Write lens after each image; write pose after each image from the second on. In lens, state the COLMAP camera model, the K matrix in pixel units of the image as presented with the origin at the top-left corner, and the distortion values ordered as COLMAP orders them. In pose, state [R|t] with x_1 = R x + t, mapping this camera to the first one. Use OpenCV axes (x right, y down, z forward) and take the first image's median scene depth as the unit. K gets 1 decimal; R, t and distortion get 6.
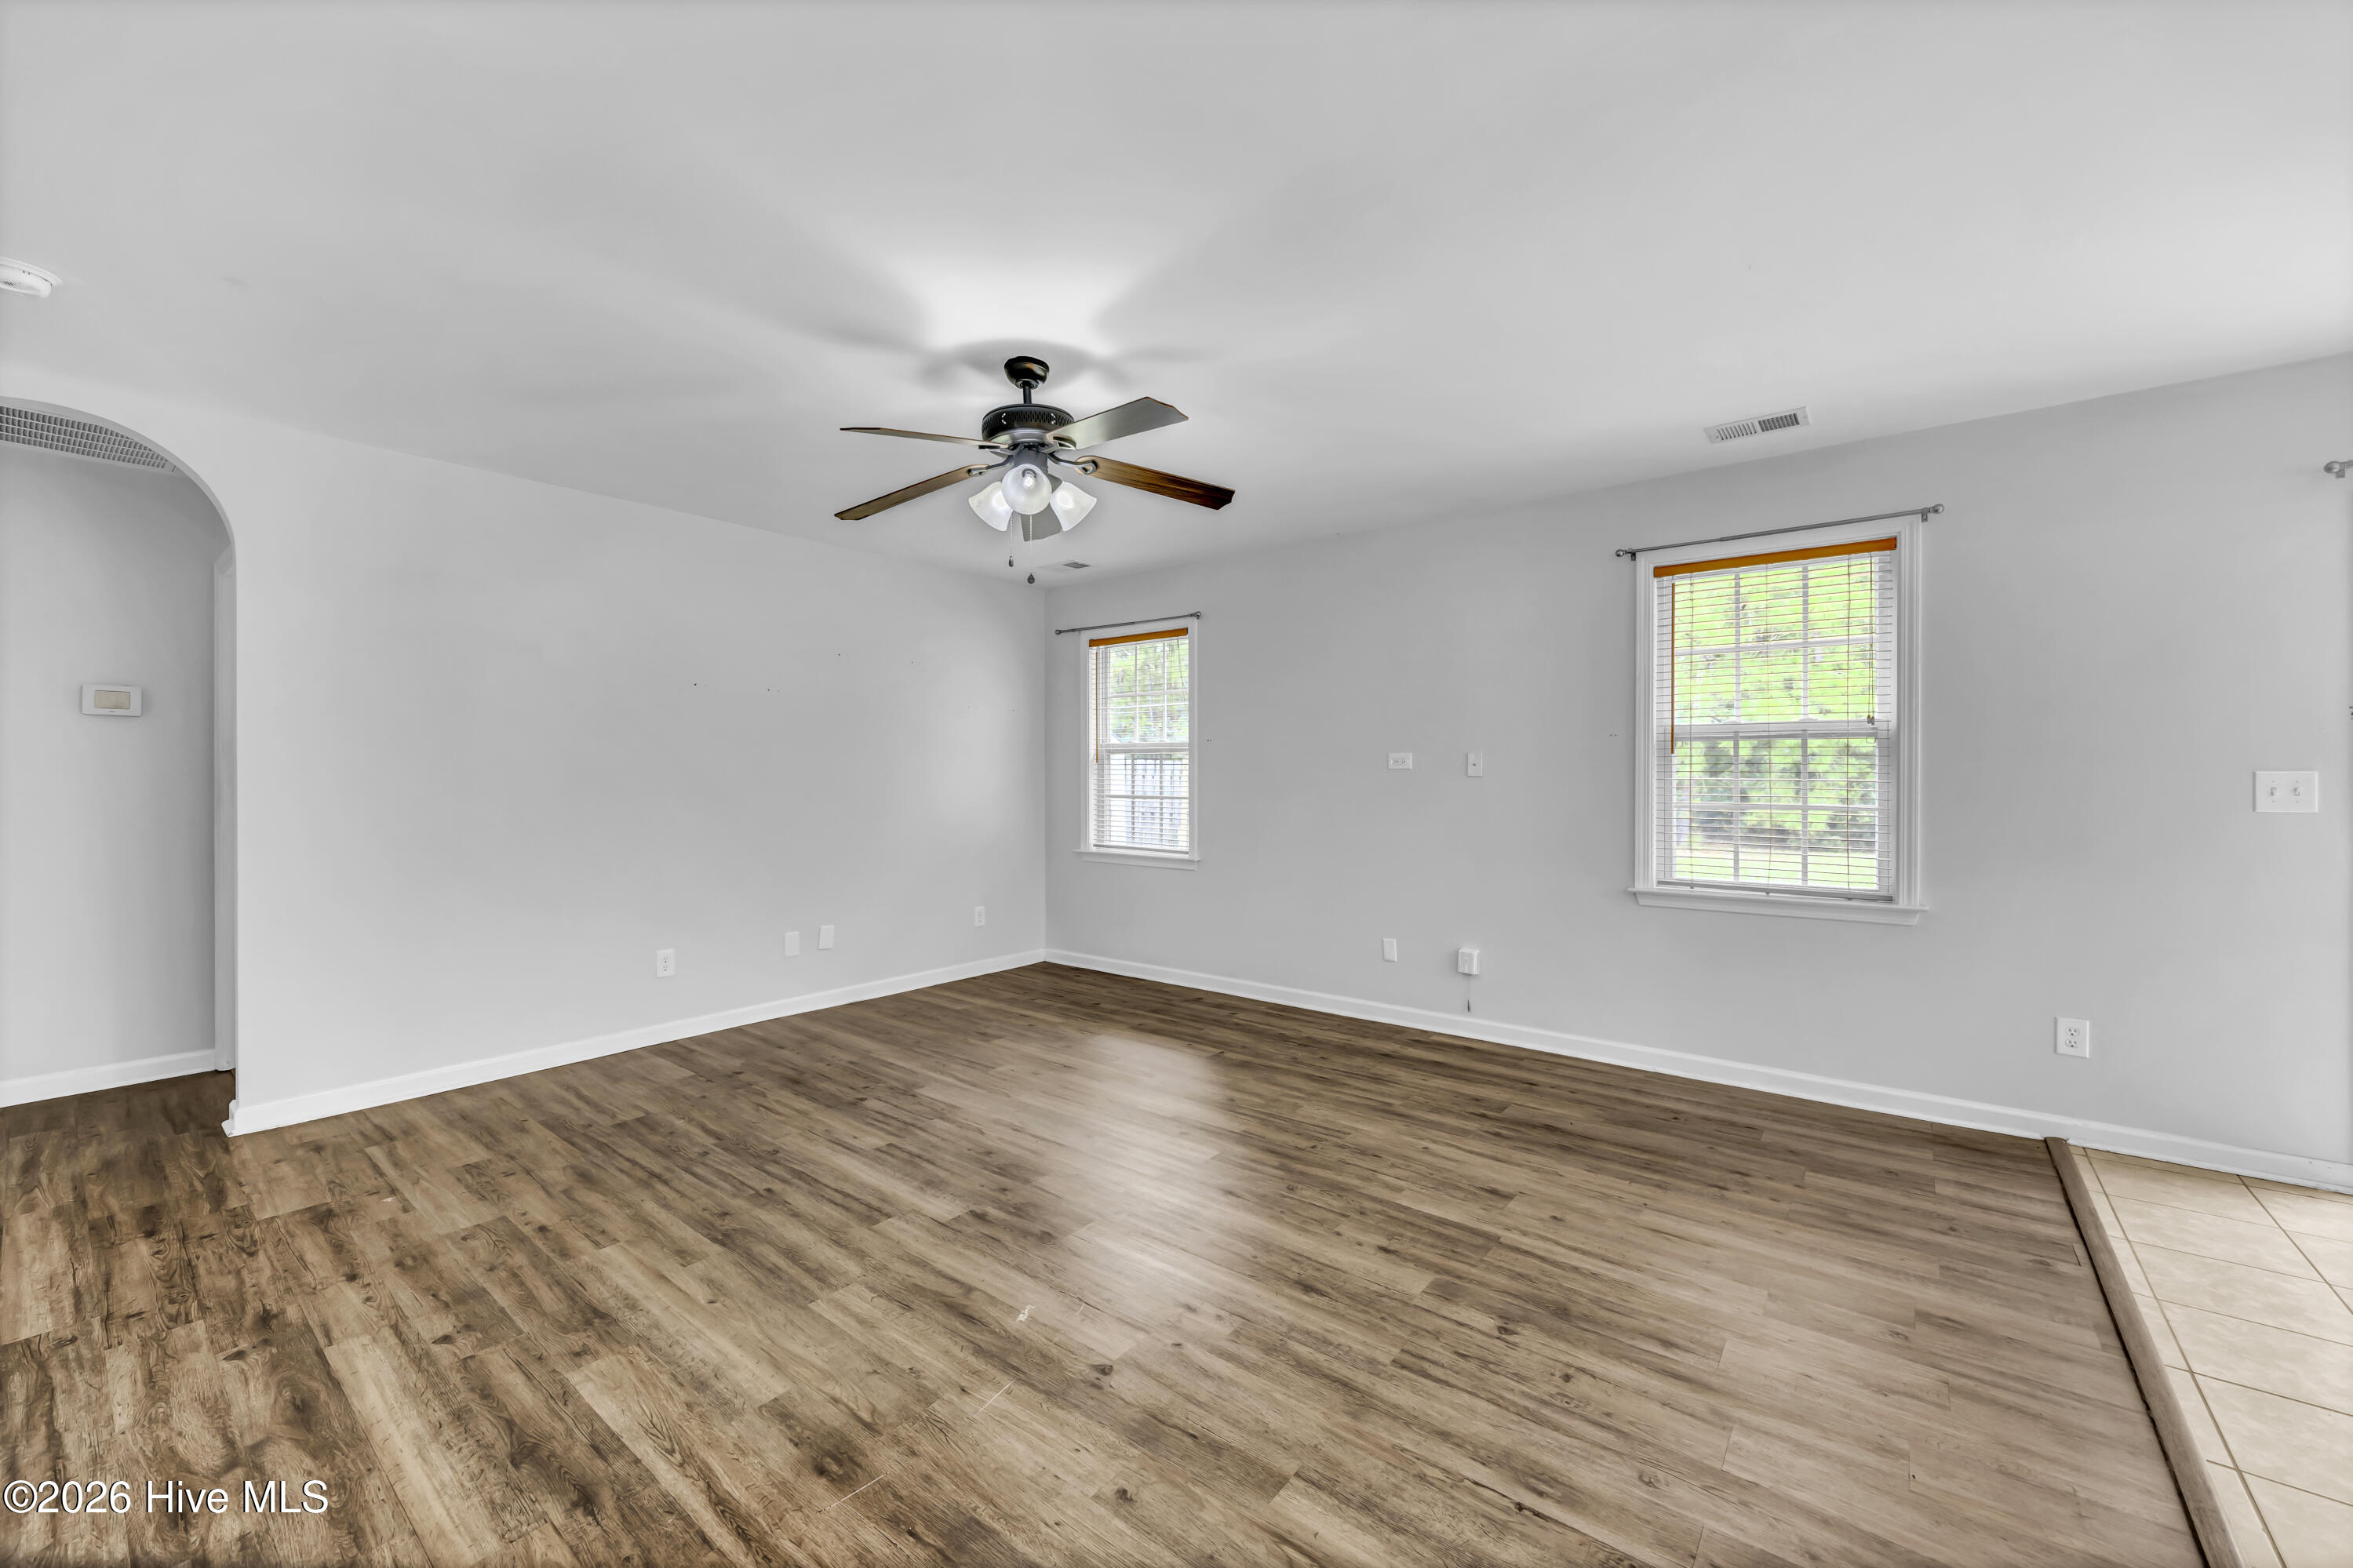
lens RADIAL K [[904.6, 0, 1182.1], [0, 904.6, 774.7], [0, 0, 1]] dist [-0.003659, 0.000001]
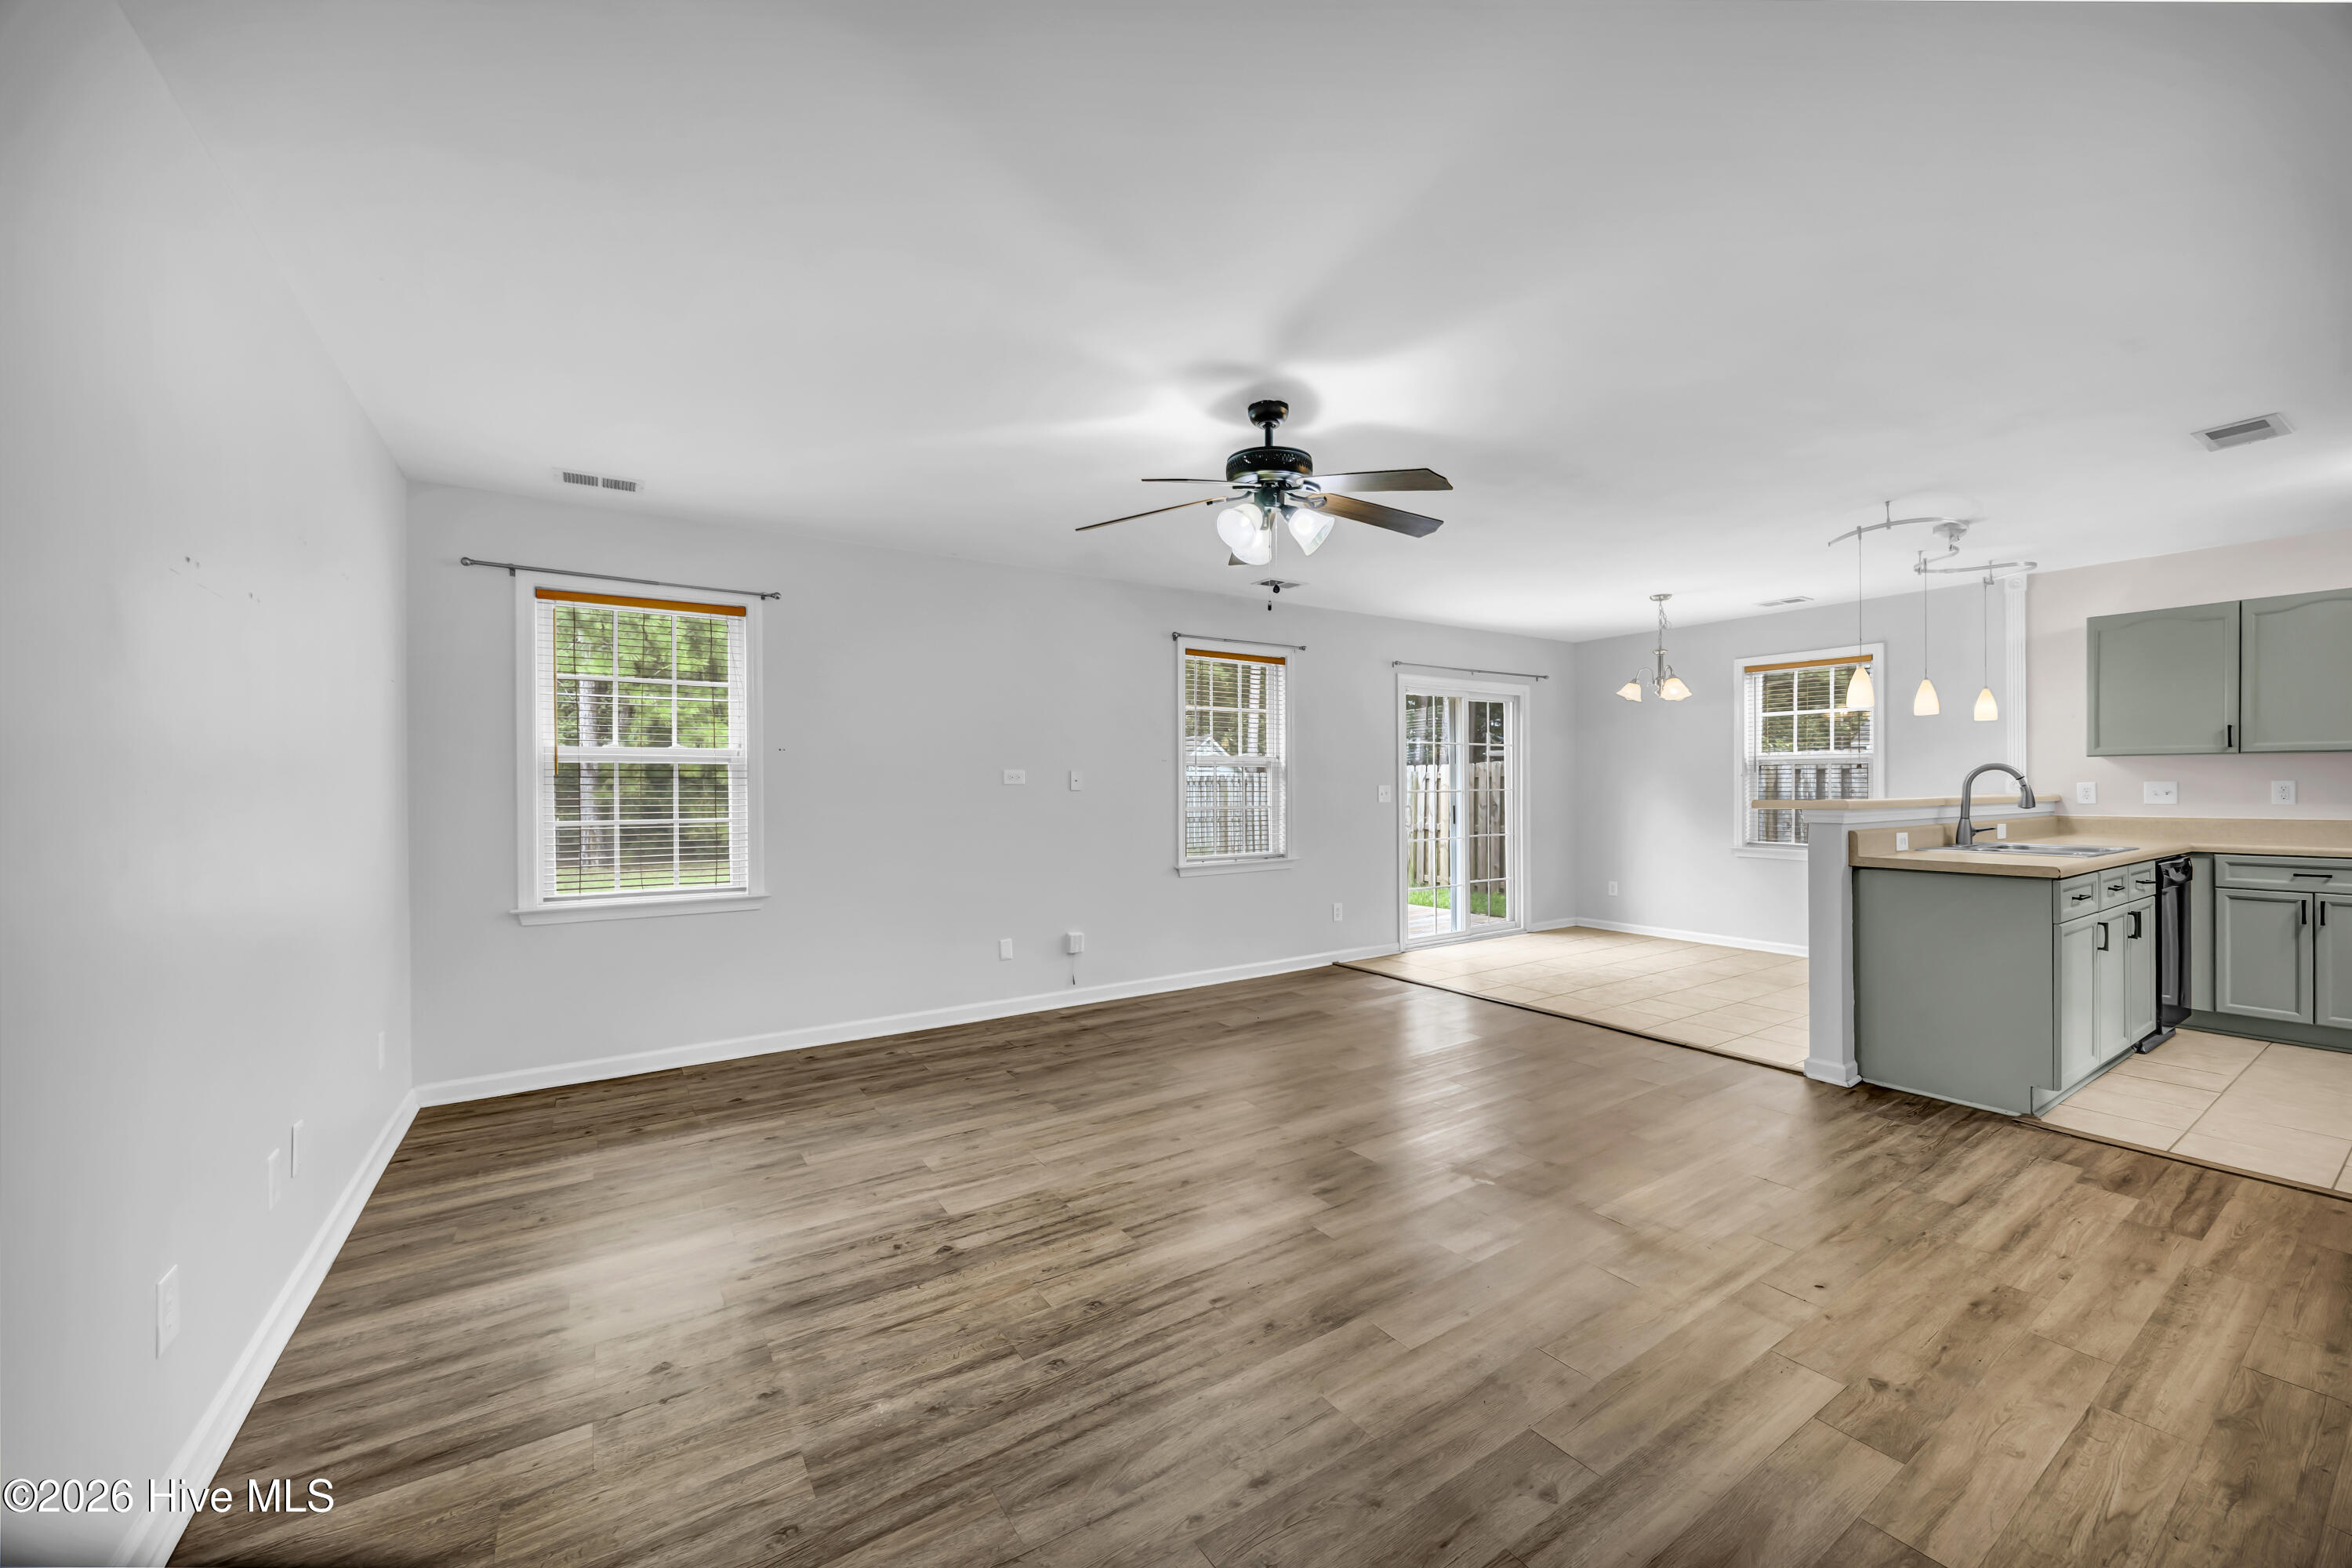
lens RADIAL K [[904.3, 0, 1155.6], [0, 904.3, 784.0], [0, 0, 1]] dist [-0.003659, 0.000001]
pose [[0.318307, 0.002710, 0.947984, -1.138273], [0.006936, 0.999962, -0.005187, 0.000460], [-0.947962, 0.008226, 0.318277, 0.722270]]
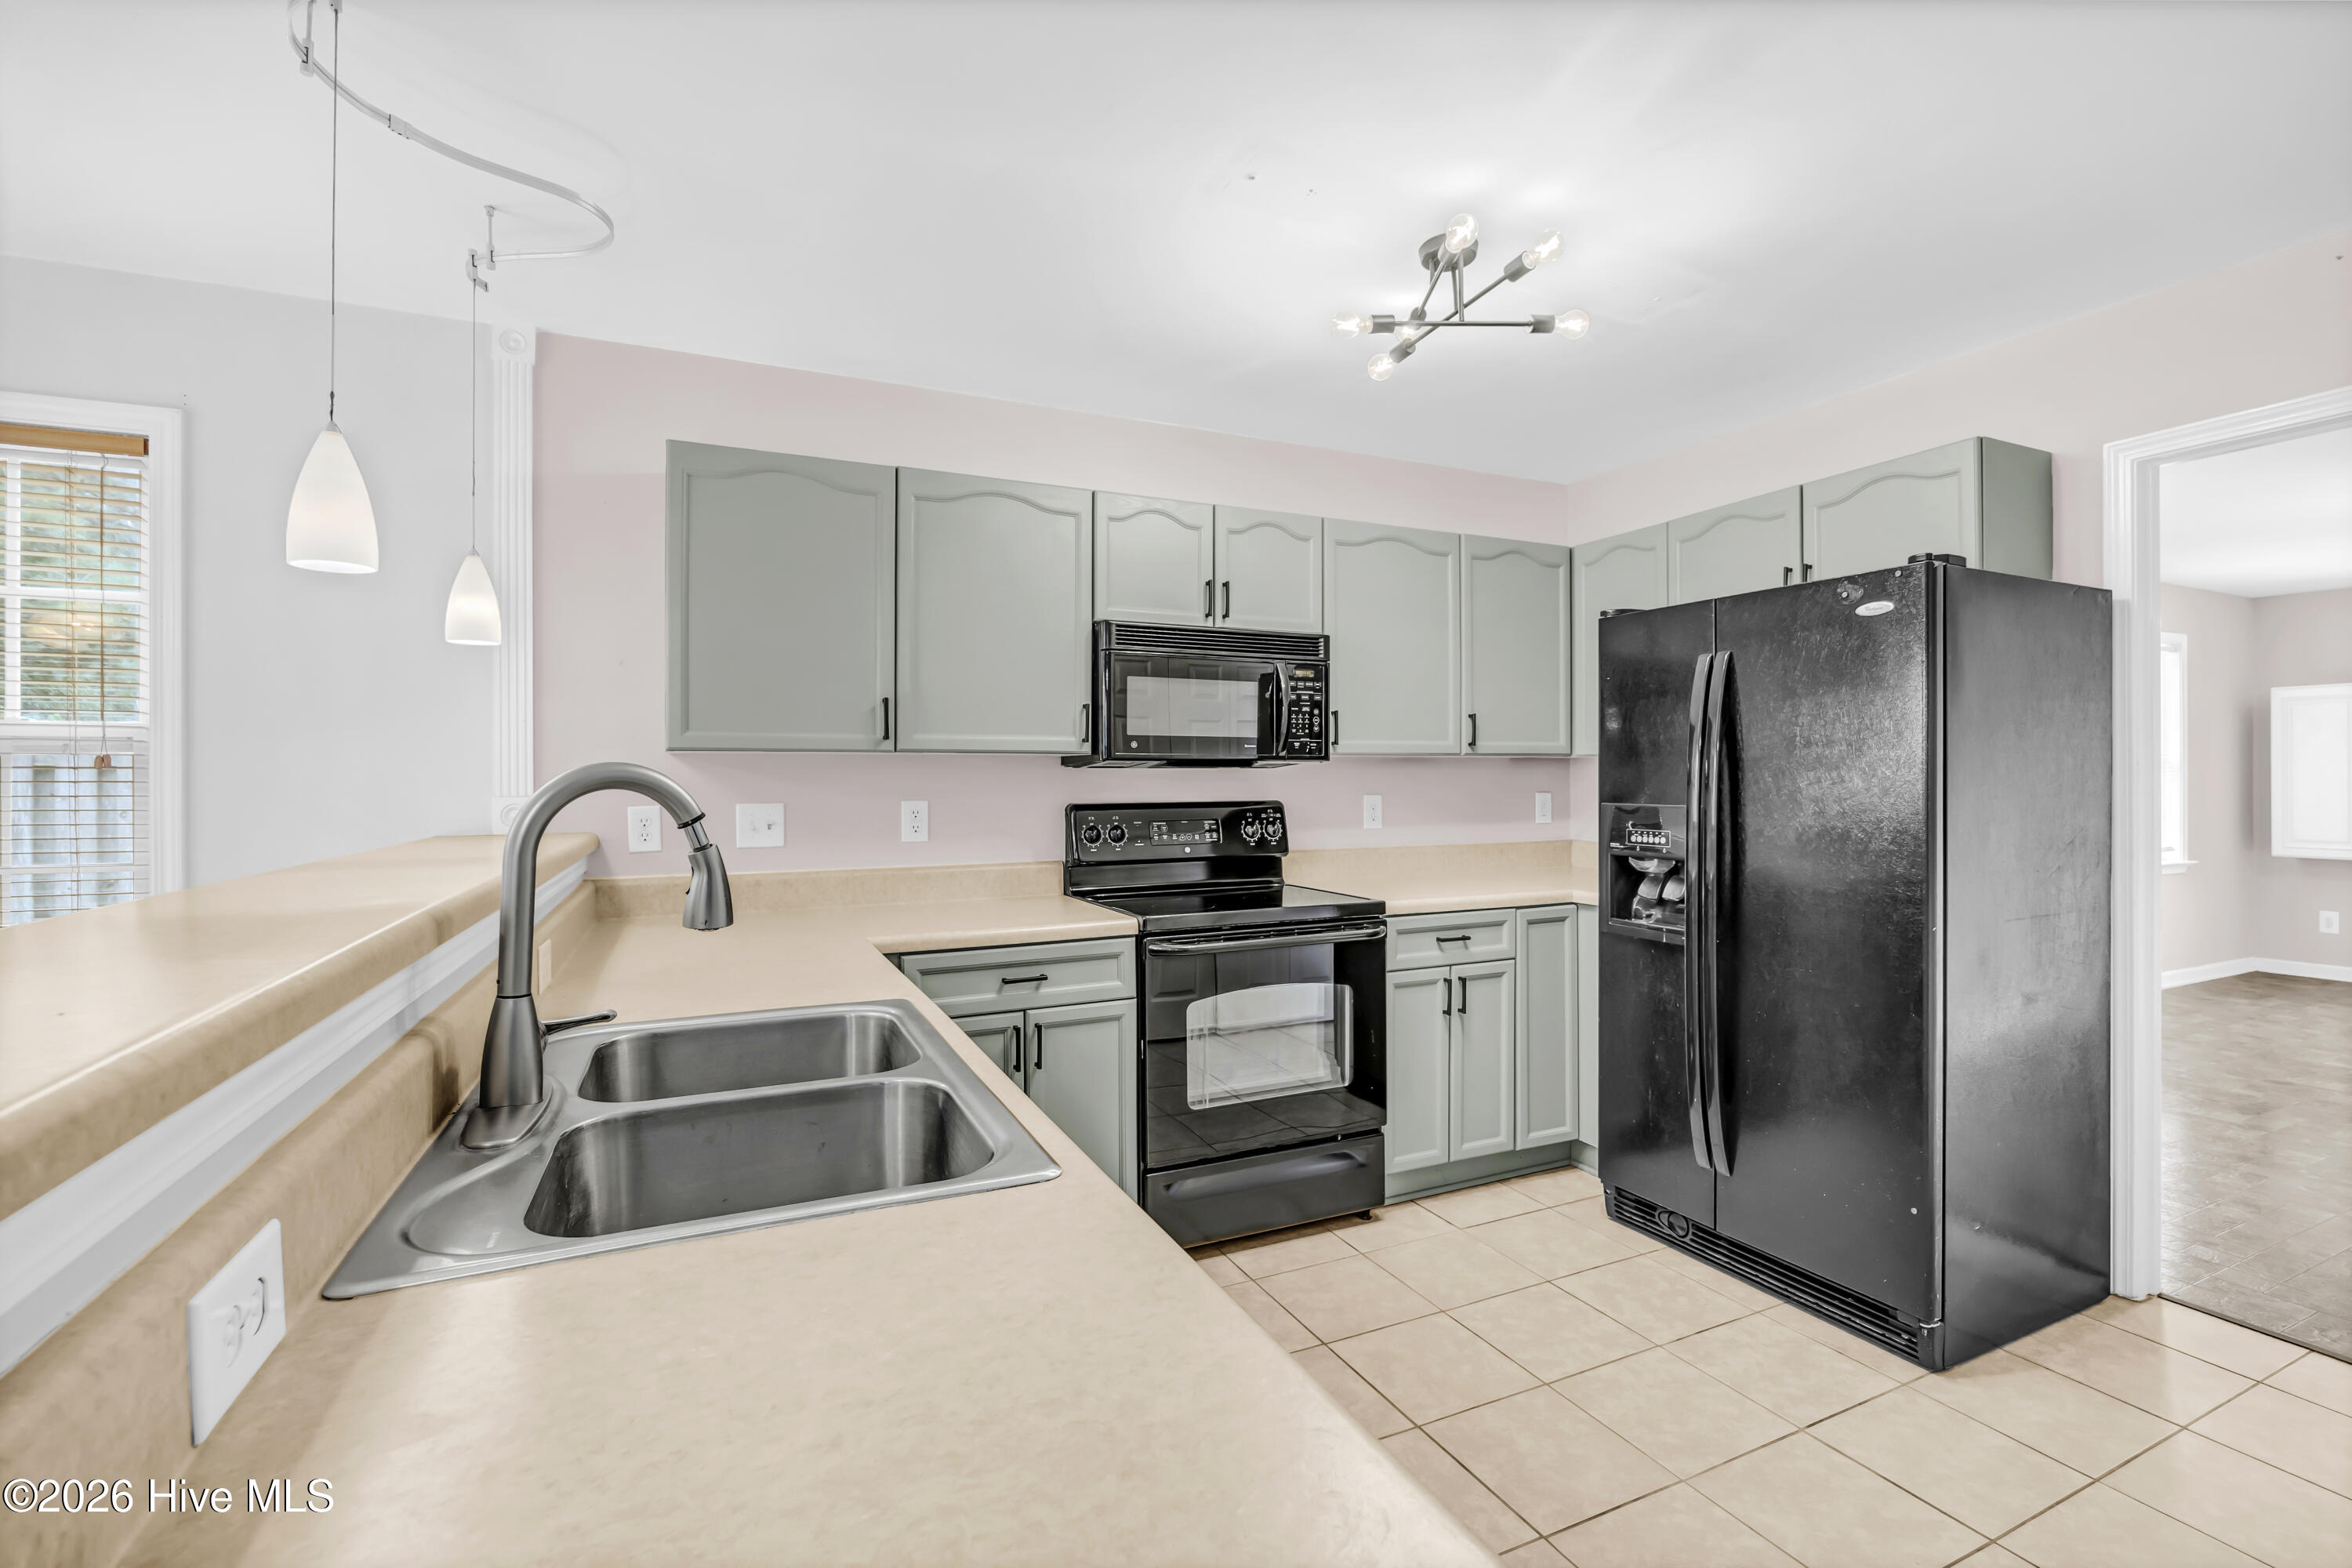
lens RADIAL K [[1047.4, 0, 1186.3], [0, 1047.4, 785.7], [0, 0, 1]] dist [-0.009832, -0.000060]
pose [[-0.895753, 0.001327, 0.444551, 0.208063], [0.007355, 0.999903, 0.011836, -0.024991], [-0.444492, 0.013872, -0.895675, 0.207137]]
